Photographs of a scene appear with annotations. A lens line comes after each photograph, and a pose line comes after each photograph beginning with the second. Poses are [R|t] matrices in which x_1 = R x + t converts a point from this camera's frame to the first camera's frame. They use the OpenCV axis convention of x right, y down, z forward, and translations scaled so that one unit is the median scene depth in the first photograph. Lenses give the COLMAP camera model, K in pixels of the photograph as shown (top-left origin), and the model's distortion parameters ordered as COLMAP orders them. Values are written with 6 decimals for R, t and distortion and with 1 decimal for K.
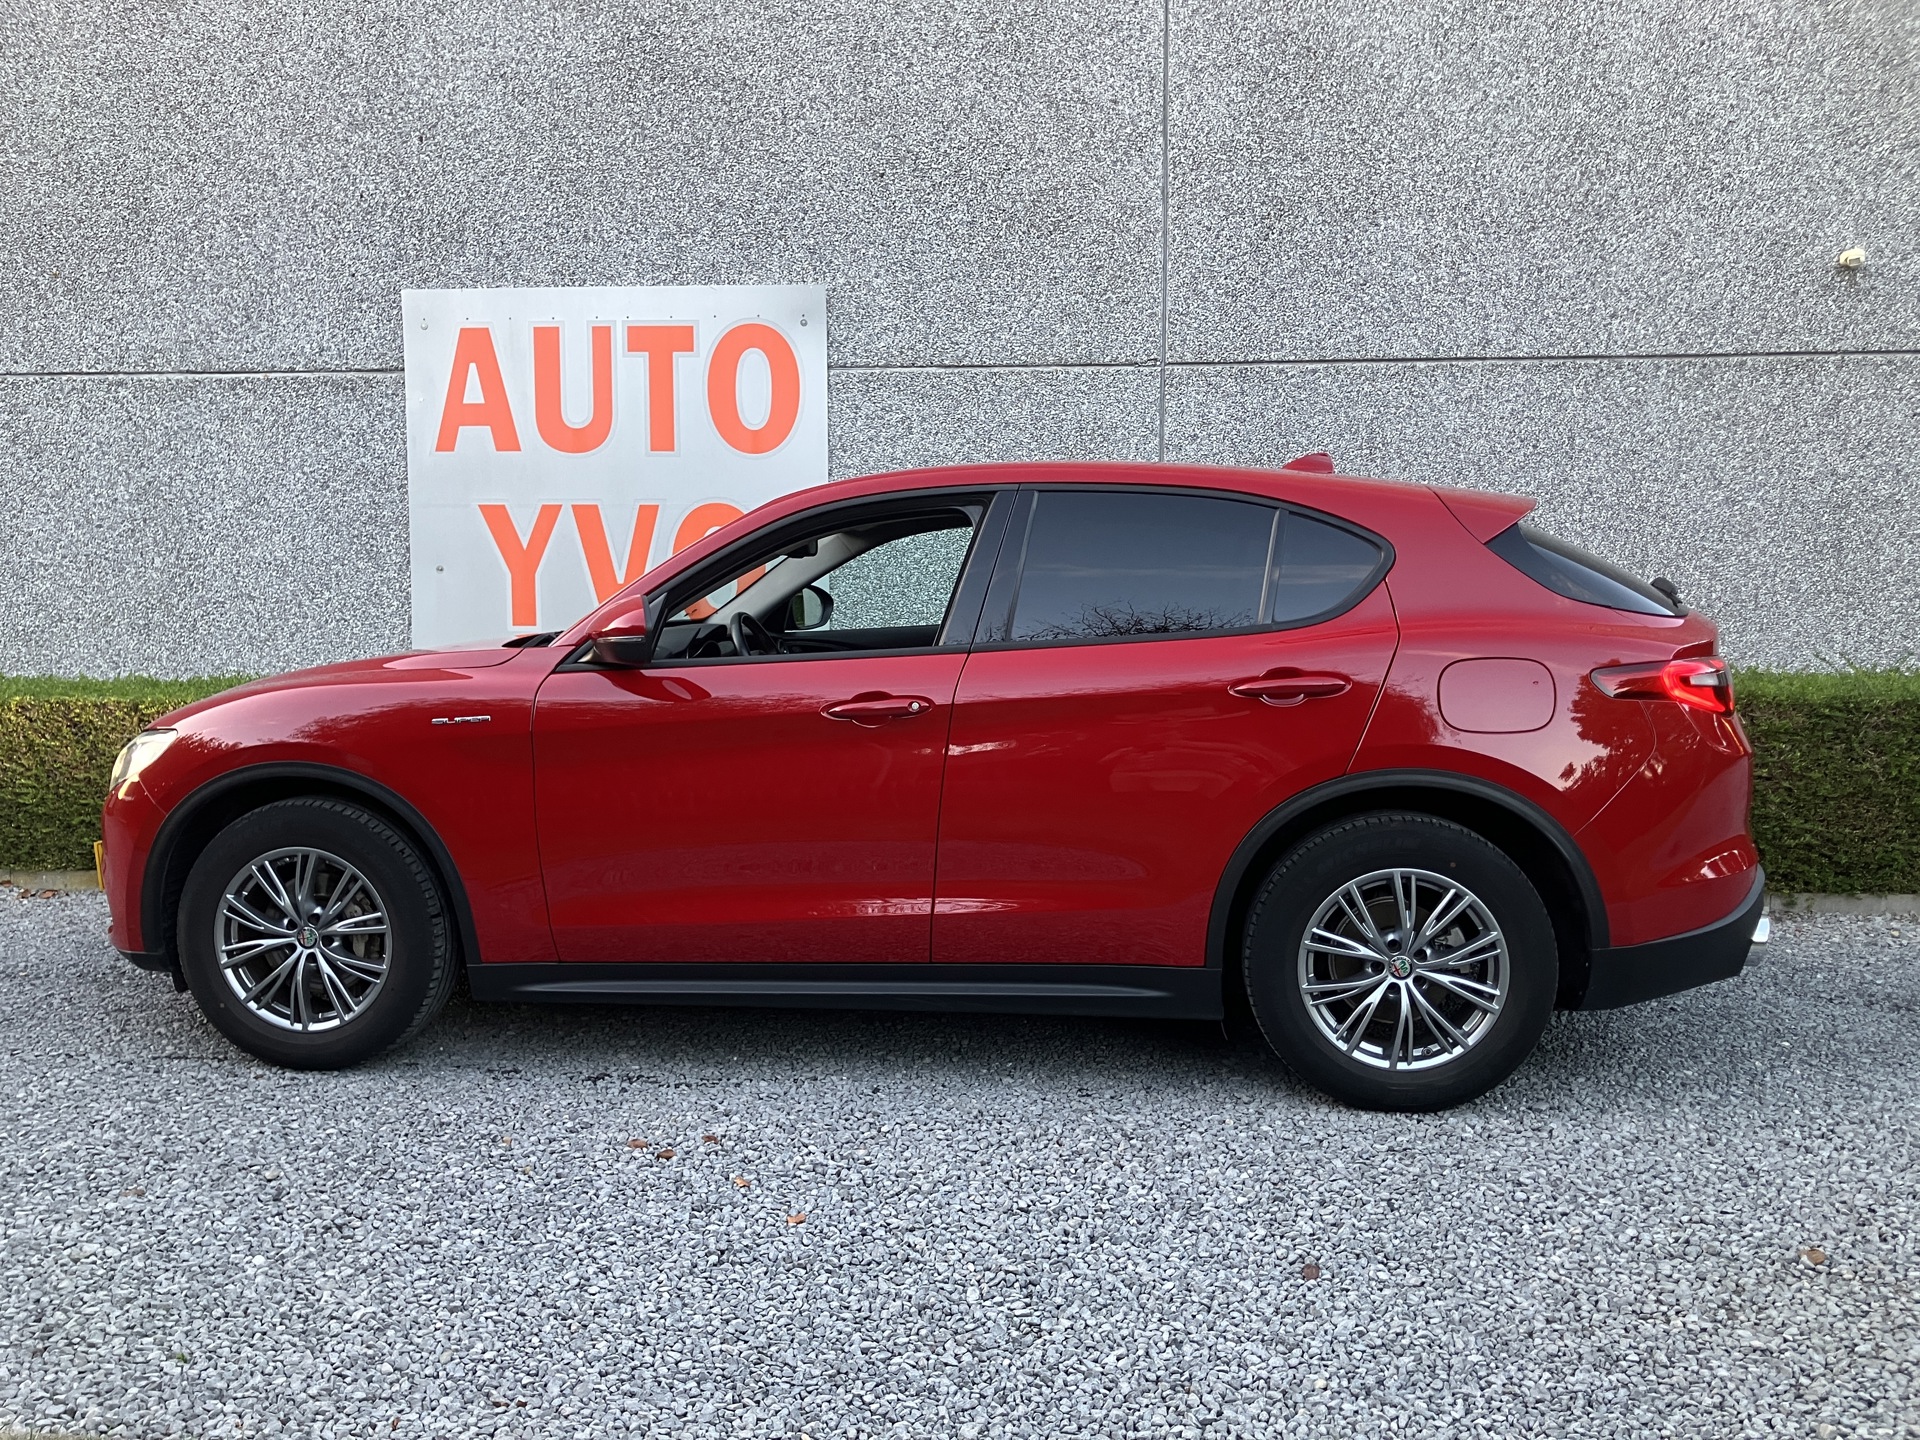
lens RADIAL K [[1593.8, 0, 950.1], [0, 1593.8, 728.1], [0, 0, 1]] dist [0.010605, 0.002149]
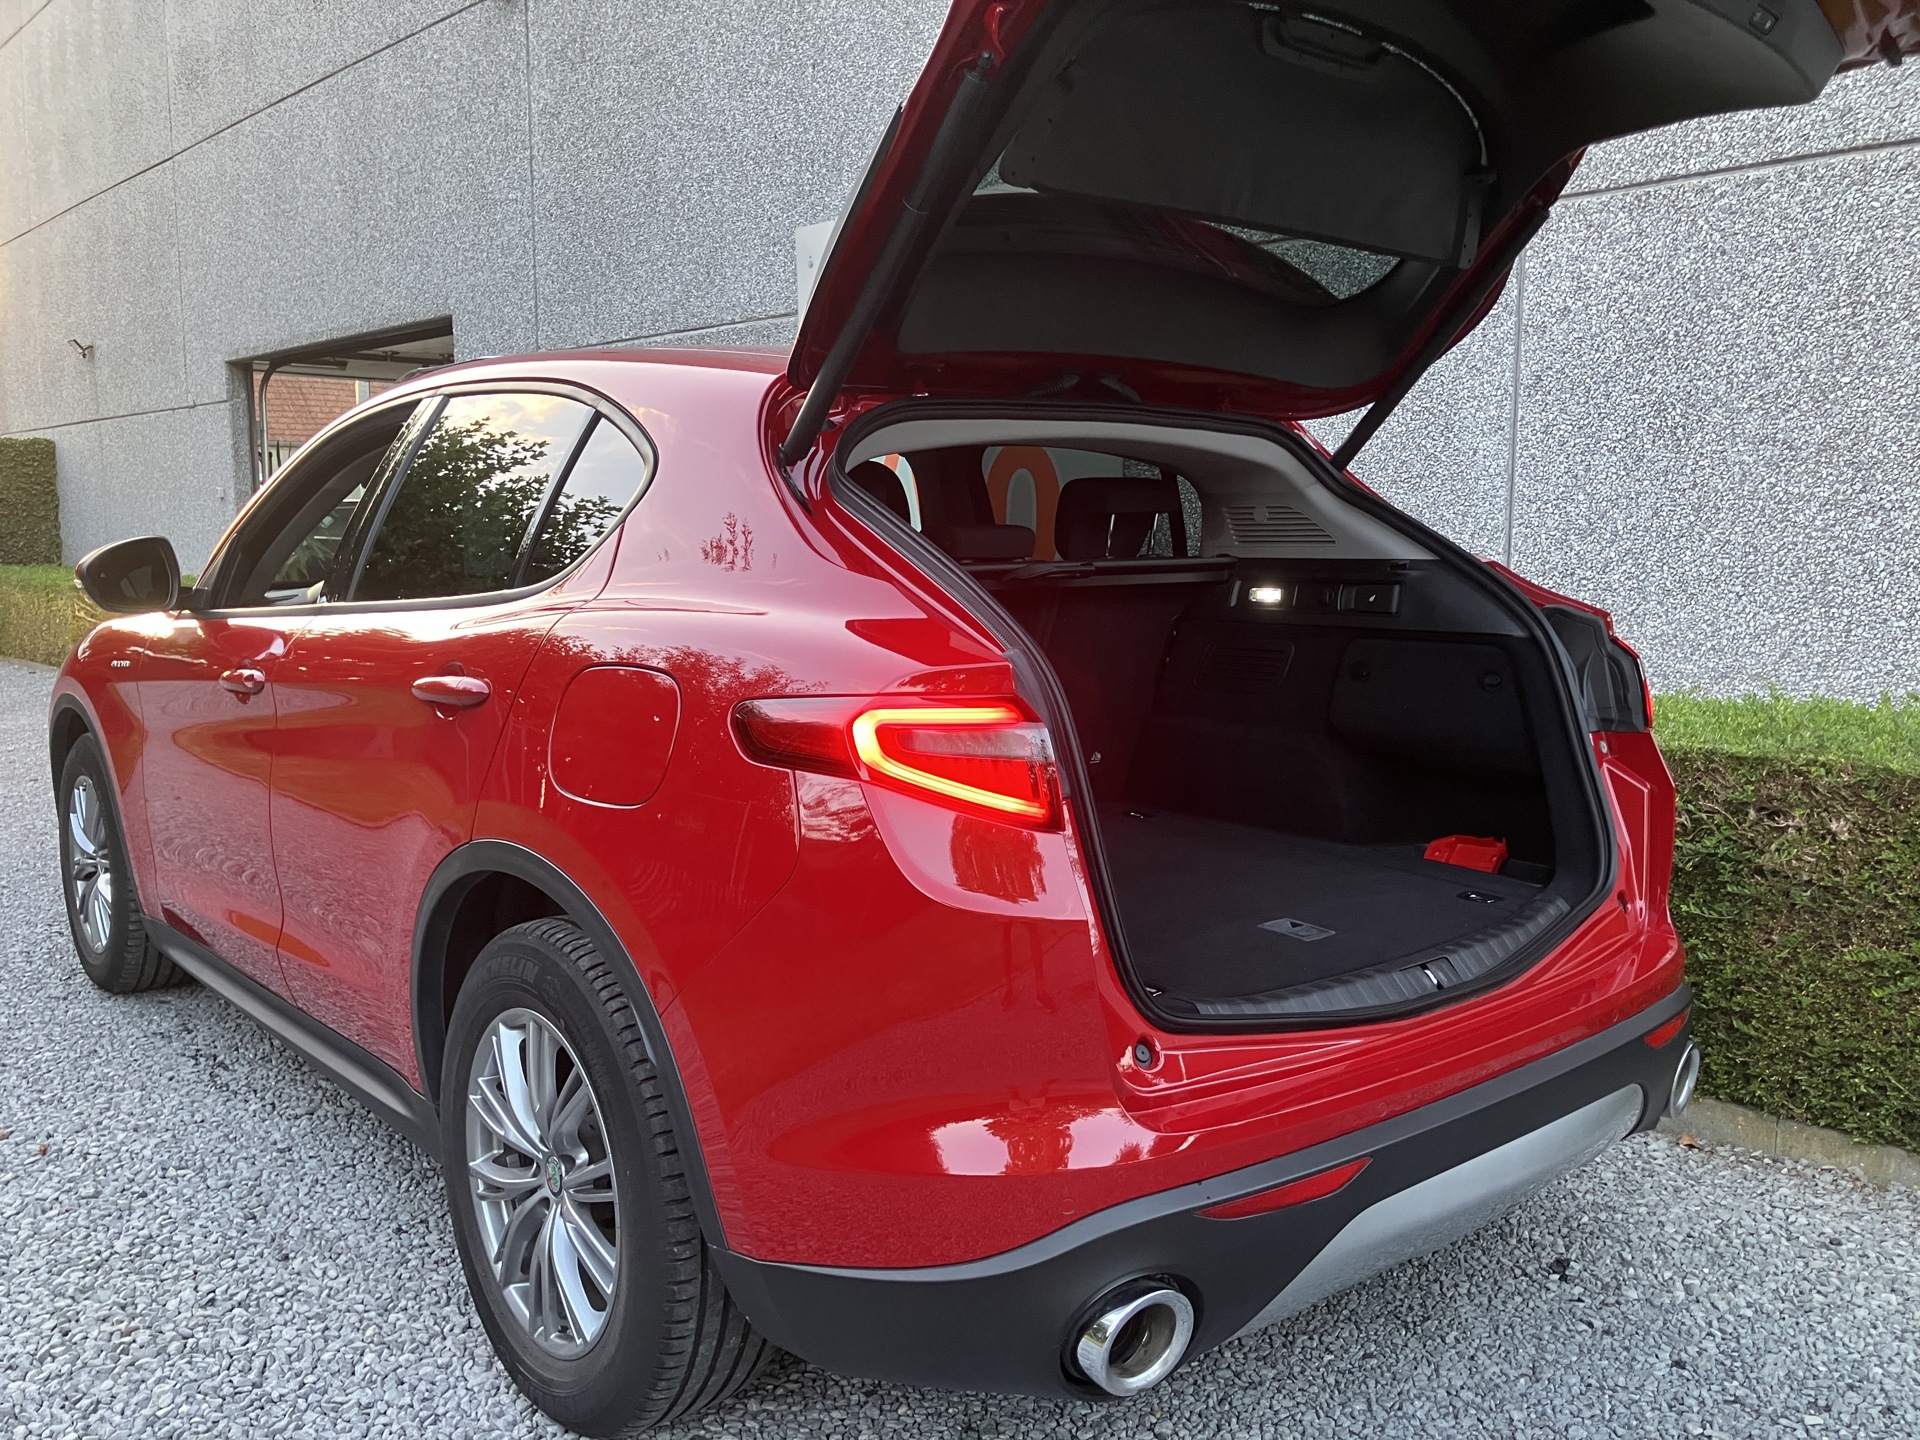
lens RADIAL K [[1593.8, 0, 974.4], [0, 1593.8, 734.7], [0, 0, 1]] dist [0.010605, 0.002149]
pose [[0.735608, 0.092940, -0.671002, 0.429524], [-0.072603, 0.995655, 0.058314, -0.032750], [0.673506, 0.005821, 0.739159, 0.365794]]
